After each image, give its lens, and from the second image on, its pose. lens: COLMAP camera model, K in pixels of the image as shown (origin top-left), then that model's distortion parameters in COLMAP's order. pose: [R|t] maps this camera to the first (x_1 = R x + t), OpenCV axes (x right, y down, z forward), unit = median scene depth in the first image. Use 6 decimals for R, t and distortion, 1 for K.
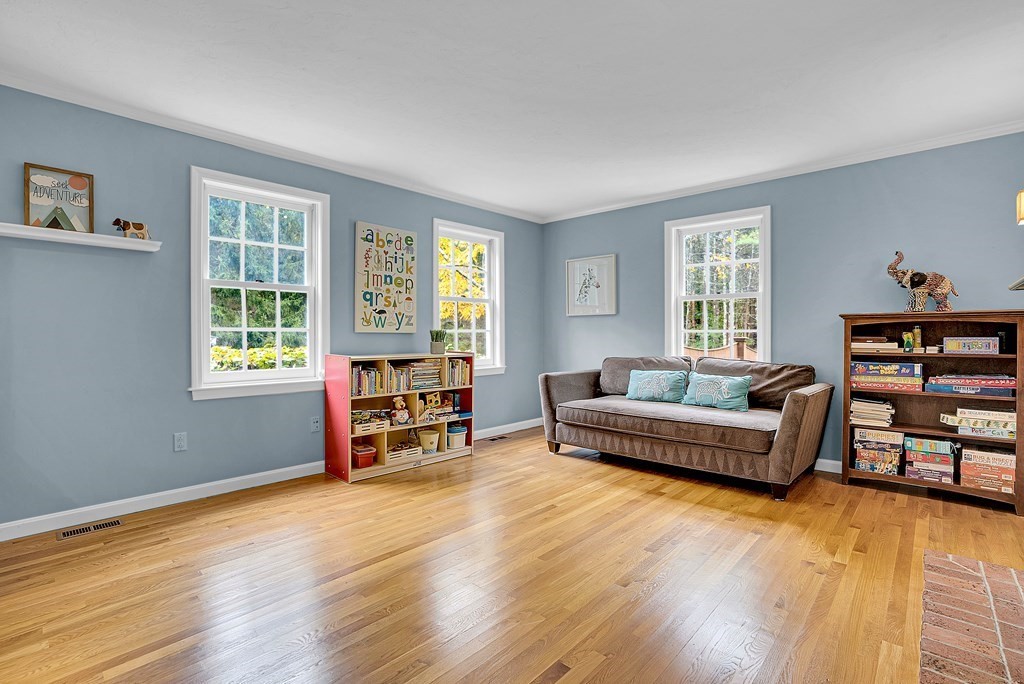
lens RADIAL K [[484.7, 0, 514.3], [0, 484.7, 336.9], [0, 0, 1]] dist [-0.063458, 0.028801]
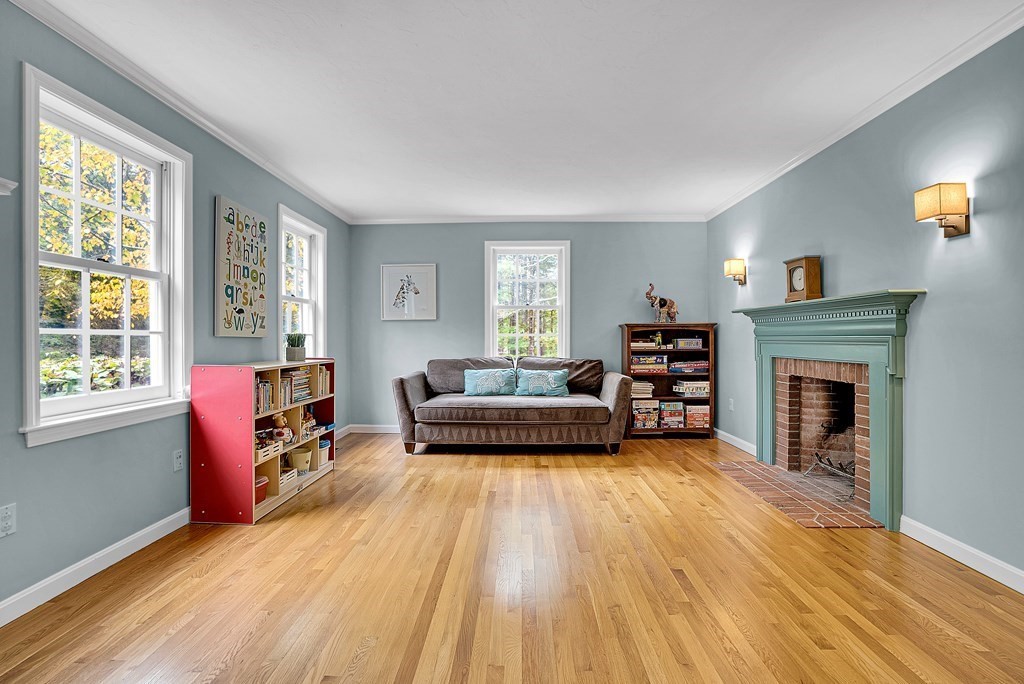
lens RADIAL K [[484.7, 0, 514.3], [0, 484.7, 336.9], [0, 0, 1]] dist [-0.063458, 0.028801]
pose [[0.744809, -0.001666, 0.667276, -0.513537], [0.007670, 0.999952, -0.006064, -0.000236], [-0.667234, 0.009635, 0.744786, 0.107118]]
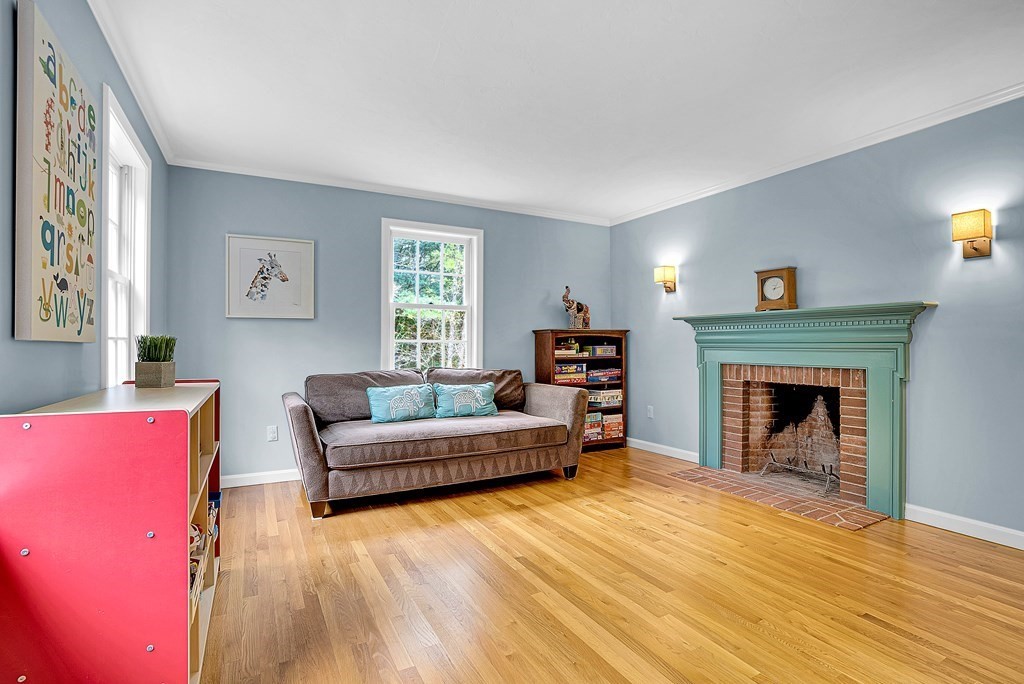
lens RADIAL K [[480.5, 0, 515.2], [0, 480.5, 343.4], [0, 0, 1]] dist [-0.064404, 0.024808]
pose [[0.310149, 0.000859, 0.950688, -0.553226], [0.007547, 0.999966, -0.003366, -0.003523], [-0.950658, 0.008219, 0.310132, 0.621666]]
